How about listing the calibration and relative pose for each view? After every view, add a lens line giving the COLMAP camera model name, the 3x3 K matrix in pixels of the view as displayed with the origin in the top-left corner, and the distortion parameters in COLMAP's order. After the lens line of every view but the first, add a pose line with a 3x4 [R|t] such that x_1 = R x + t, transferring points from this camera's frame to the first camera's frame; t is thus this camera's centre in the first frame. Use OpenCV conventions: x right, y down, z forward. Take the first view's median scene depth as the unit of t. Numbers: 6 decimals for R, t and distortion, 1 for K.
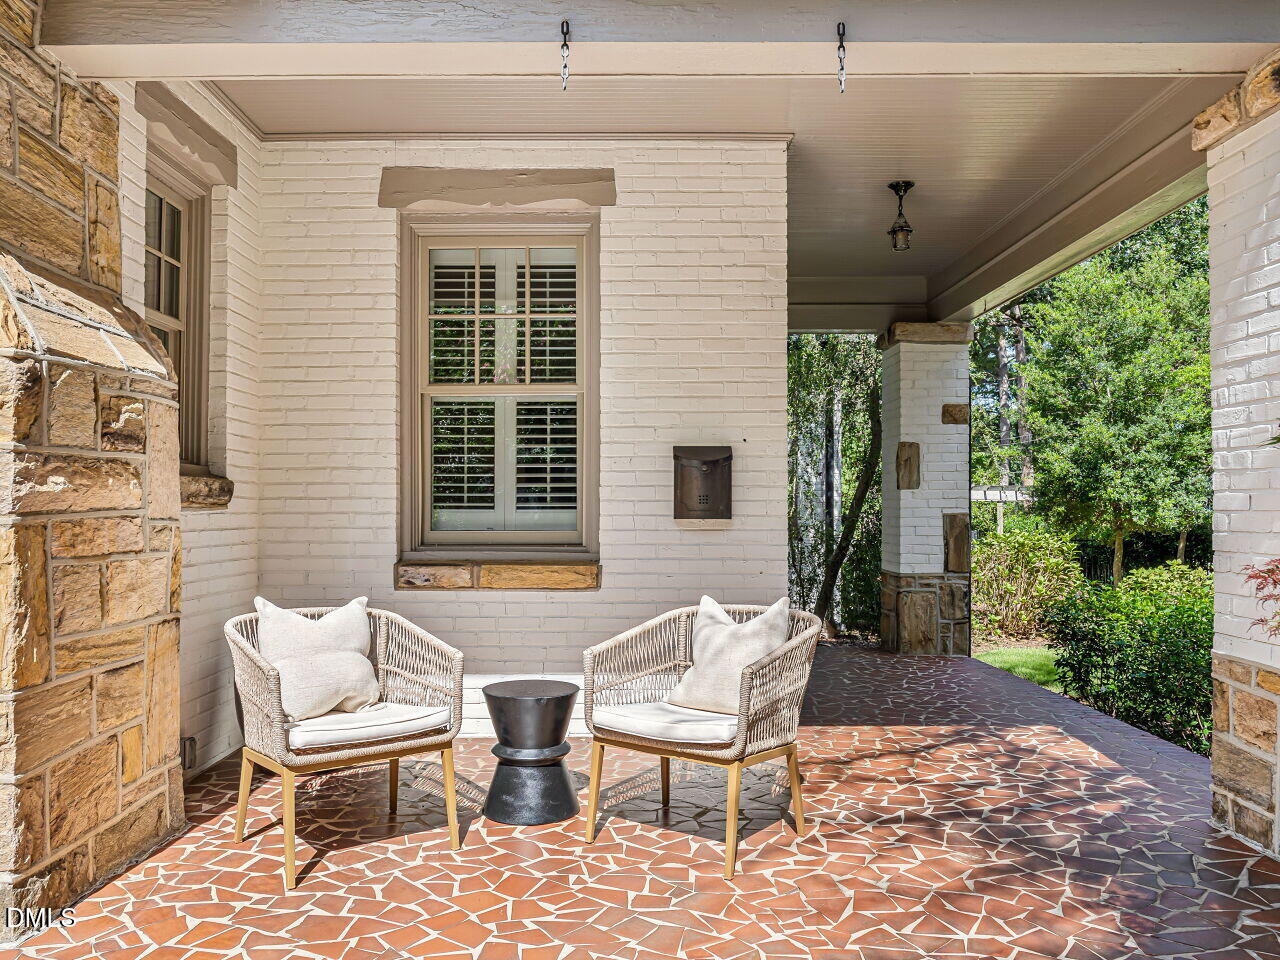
lens RADIAL K [[987.1, 0, 640.0], [0, 987.1, 480.0], [0, 0, 1]] dist [-0.027913, 0.001389]
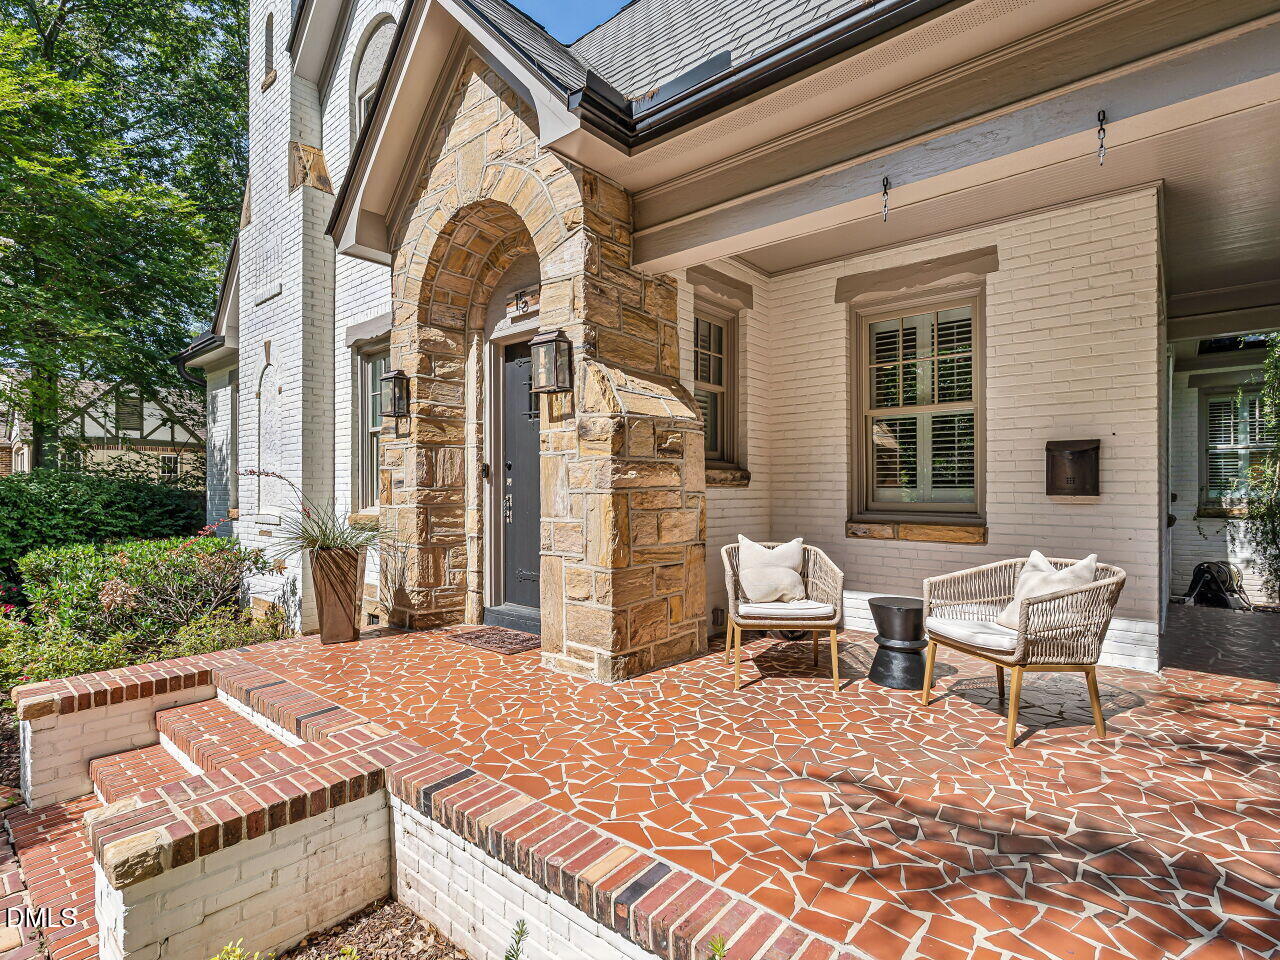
lens RADIAL K [[630.4, 0, 619.8], [0, 630.4, 471.6], [0, 0, 1]] dist [0.001976, 0.001681]
pose [[0.754839, -0.015592, -0.655724, 0.217361], [0.015489, 0.999862, -0.005945, 0.004323], [0.655727, -0.005669, 0.754977, -0.042531]]
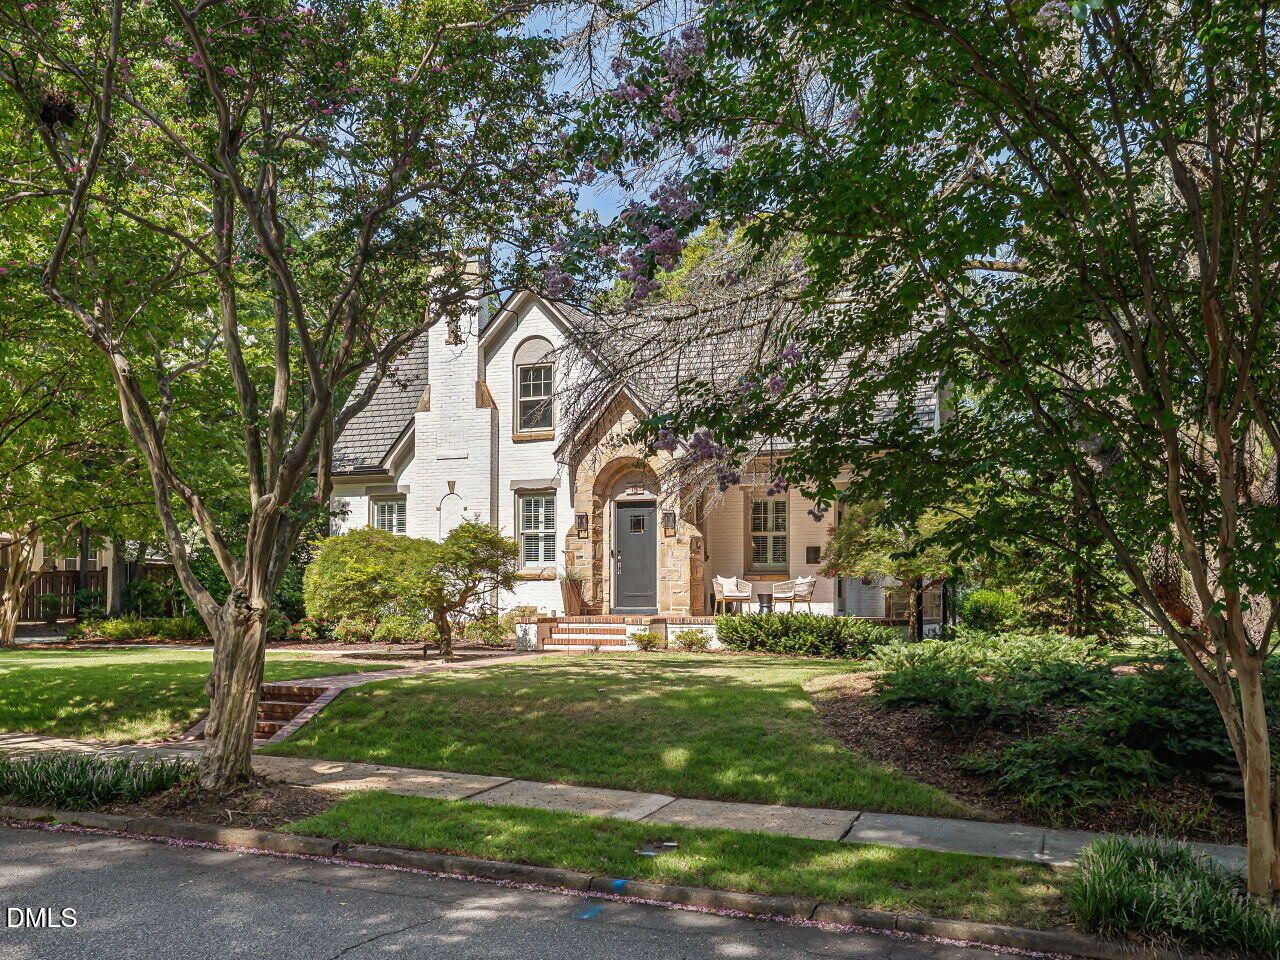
lens RADIAL K [[850.9, 0, 643.1], [0, 850.9, 460.1], [0, 0, 1]] dist [0.004174, 0.003478]
pose [[0.924552, -0.047578, -0.378074, 1.084927], [-0.000203, 0.992113, -0.125348, 0.074521], [0.381056, 0.115967, 0.917250, -3.680406]]
